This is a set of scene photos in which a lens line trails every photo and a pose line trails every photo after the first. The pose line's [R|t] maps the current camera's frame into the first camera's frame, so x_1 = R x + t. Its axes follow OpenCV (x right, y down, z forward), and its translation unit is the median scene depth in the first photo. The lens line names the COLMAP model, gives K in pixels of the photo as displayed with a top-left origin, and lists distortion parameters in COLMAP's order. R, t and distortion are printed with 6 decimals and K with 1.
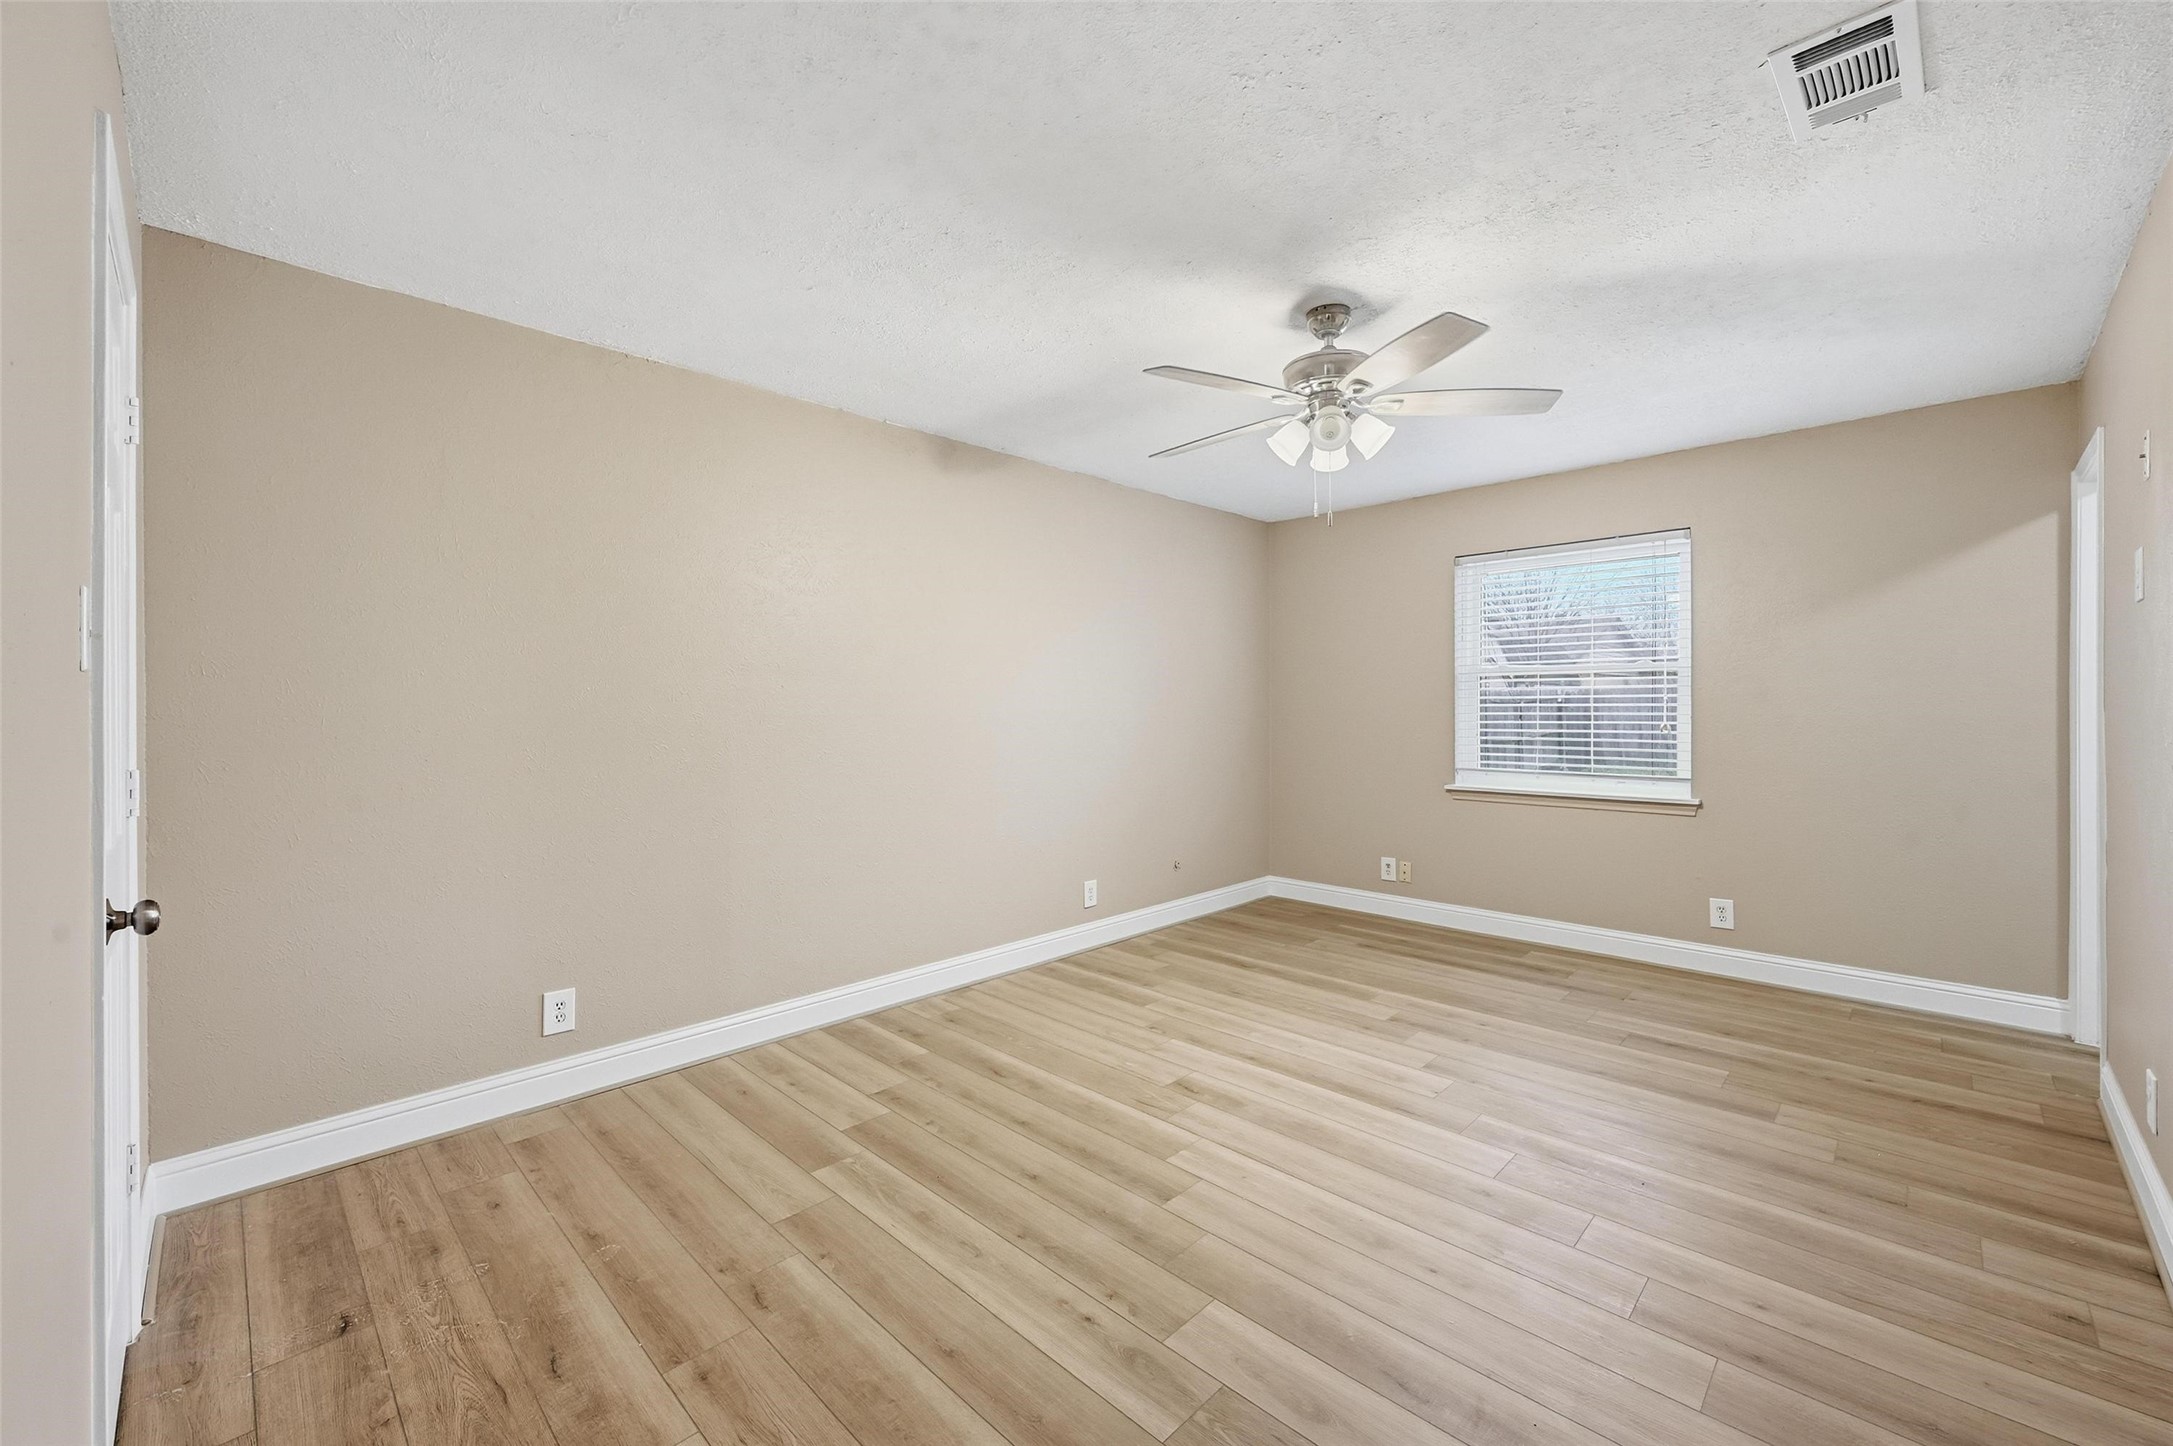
lens RADIAL K [[866.1, 0, 1089.8], [0, 866.1, 712.6], [0, 0, 1]] dist [-0.002523, 0.000519]
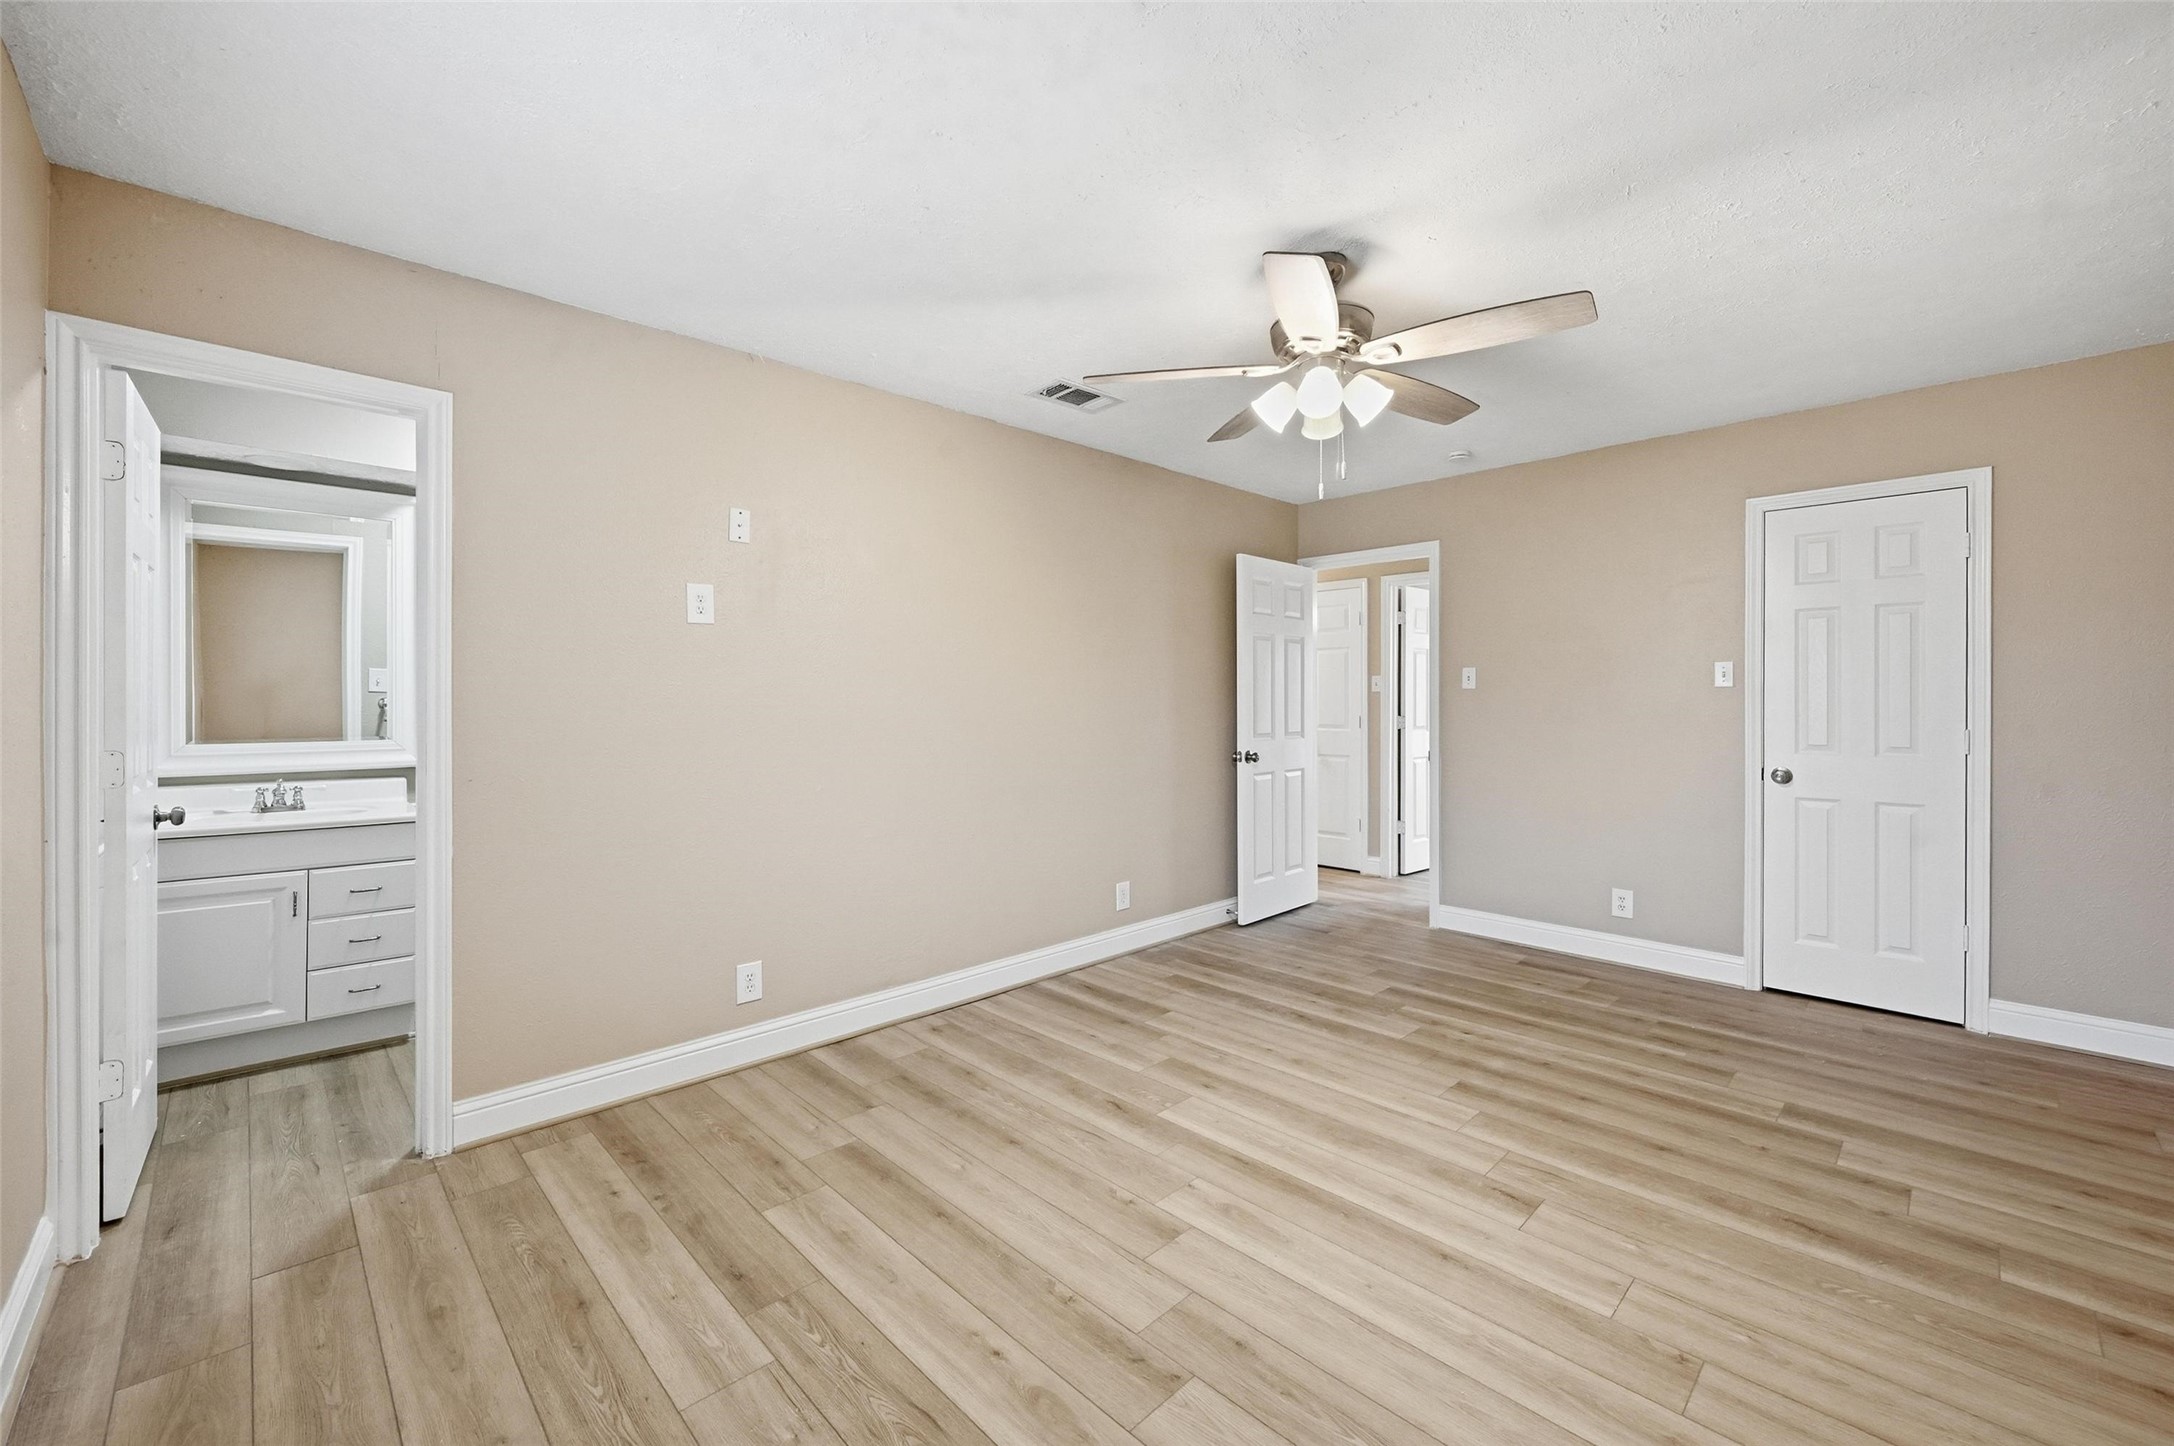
lens RADIAL K [[866.5, 0, 1098.1], [0, 866.5, 707.7], [0, 0, 1]] dist [-0.002523, 0.000519]
pose [[-0.999746, 0.010627, 0.019887, 0.500392], [0.010770, 0.999917, 0.007115, -0.007333], [-0.019810, 0.007327, -0.999777, 1.935152]]
